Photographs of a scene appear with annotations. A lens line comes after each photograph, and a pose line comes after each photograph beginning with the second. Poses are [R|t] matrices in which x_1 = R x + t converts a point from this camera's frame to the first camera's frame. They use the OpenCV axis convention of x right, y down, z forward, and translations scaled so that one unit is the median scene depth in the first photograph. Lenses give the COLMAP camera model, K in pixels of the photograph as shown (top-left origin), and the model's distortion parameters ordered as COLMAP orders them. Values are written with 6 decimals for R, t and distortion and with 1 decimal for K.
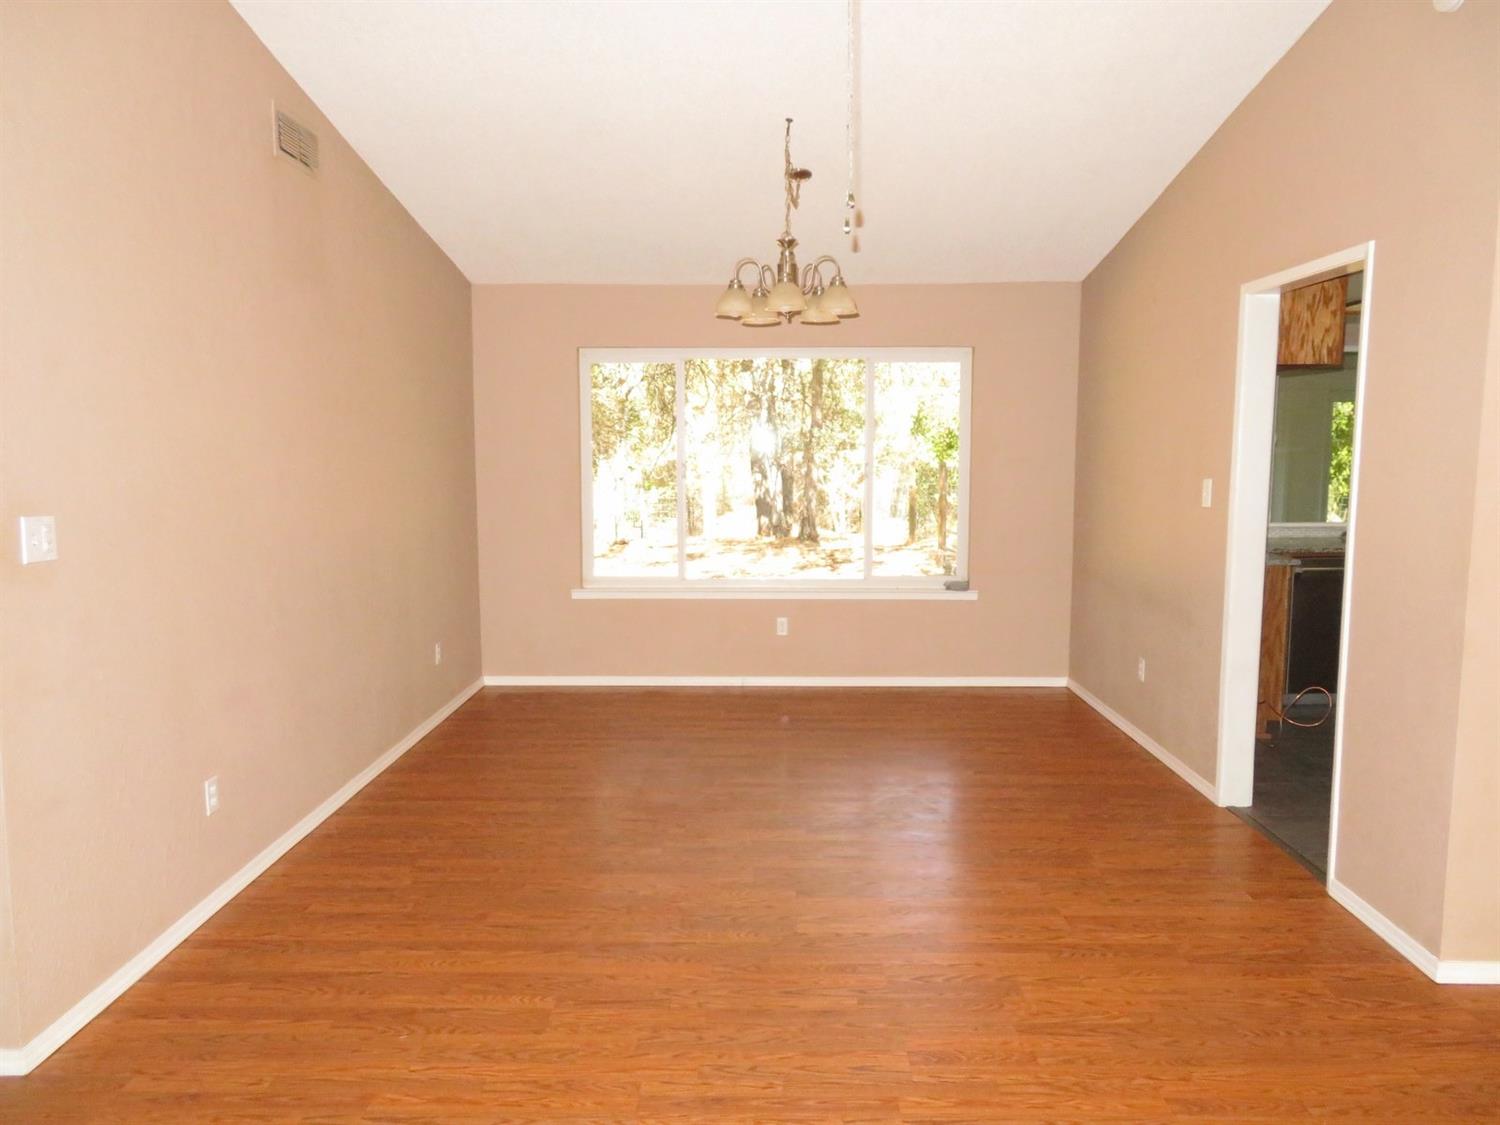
lens RADIAL K [[1050.4, 0, 750.0], [0, 1050.4, 562.5], [0, 0, 1]] dist [-0.004002, -0.004002]
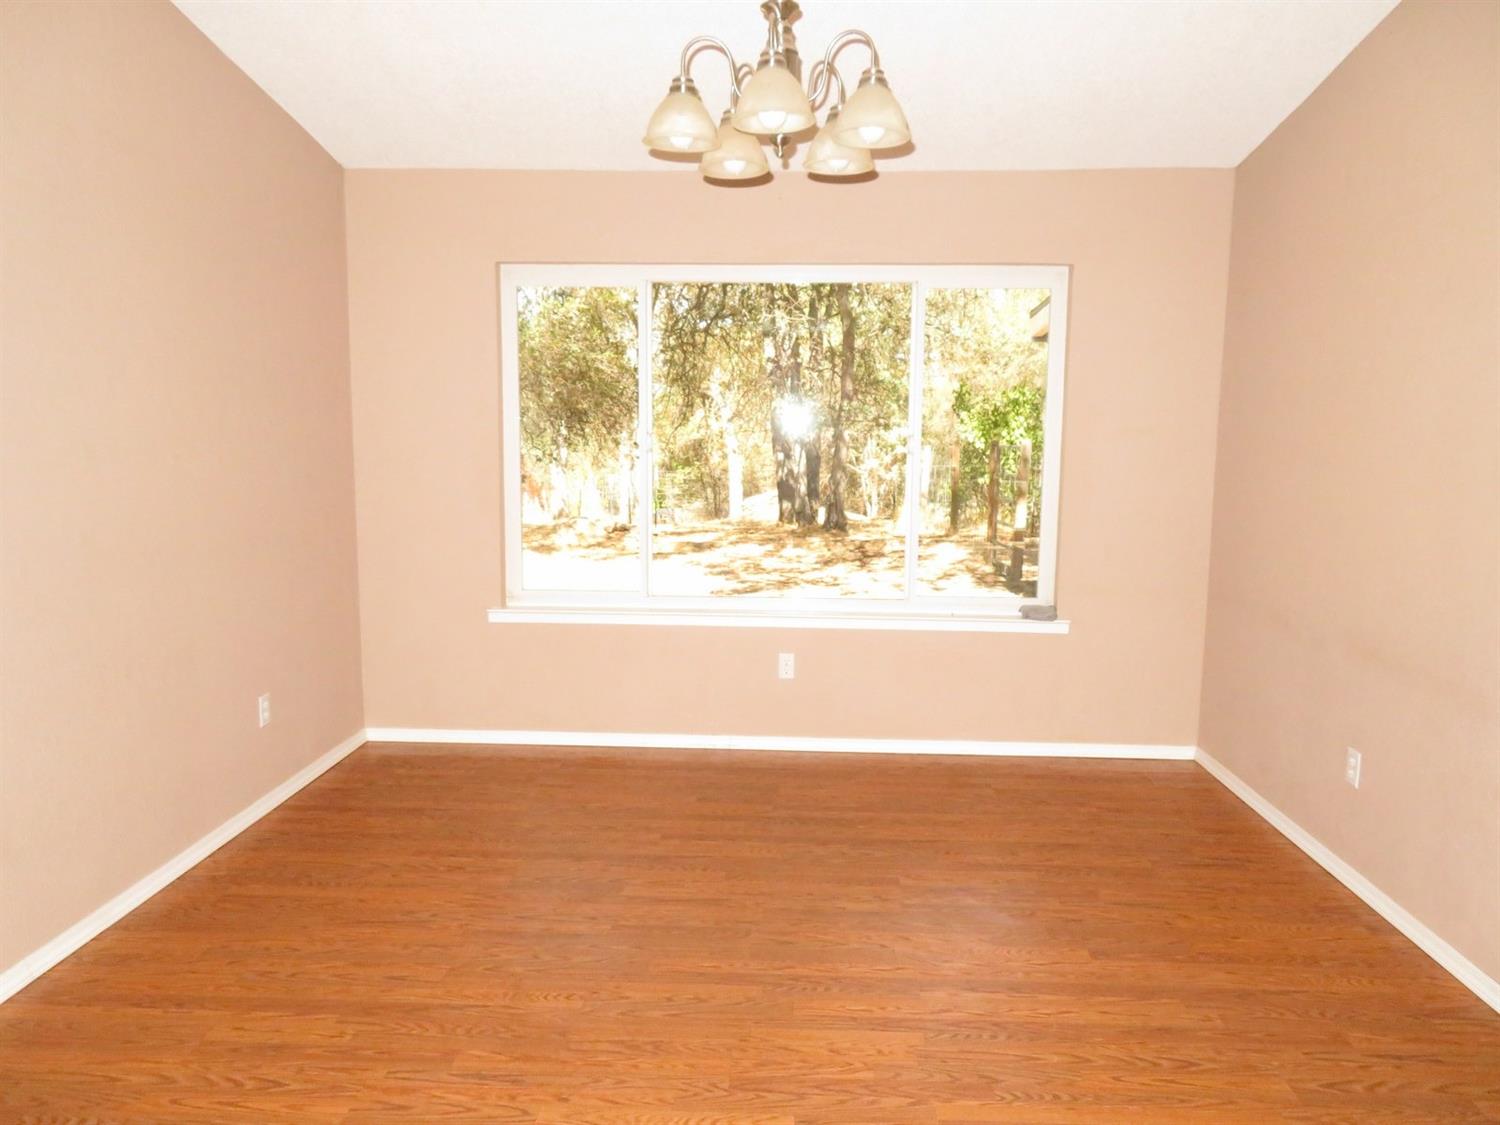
lens RADIAL K [[1050.4, 0, 750.0], [0, 1050.4, 562.5], [0, 0, 1]] dist [-0.004002, -0.004002]
pose [[0.999466, 0.014798, -0.029147, 0.010504], [-0.014260, 0.999726, 0.018578, -0.008533], [0.029414, -0.018152, 0.999402, 0.121733]]
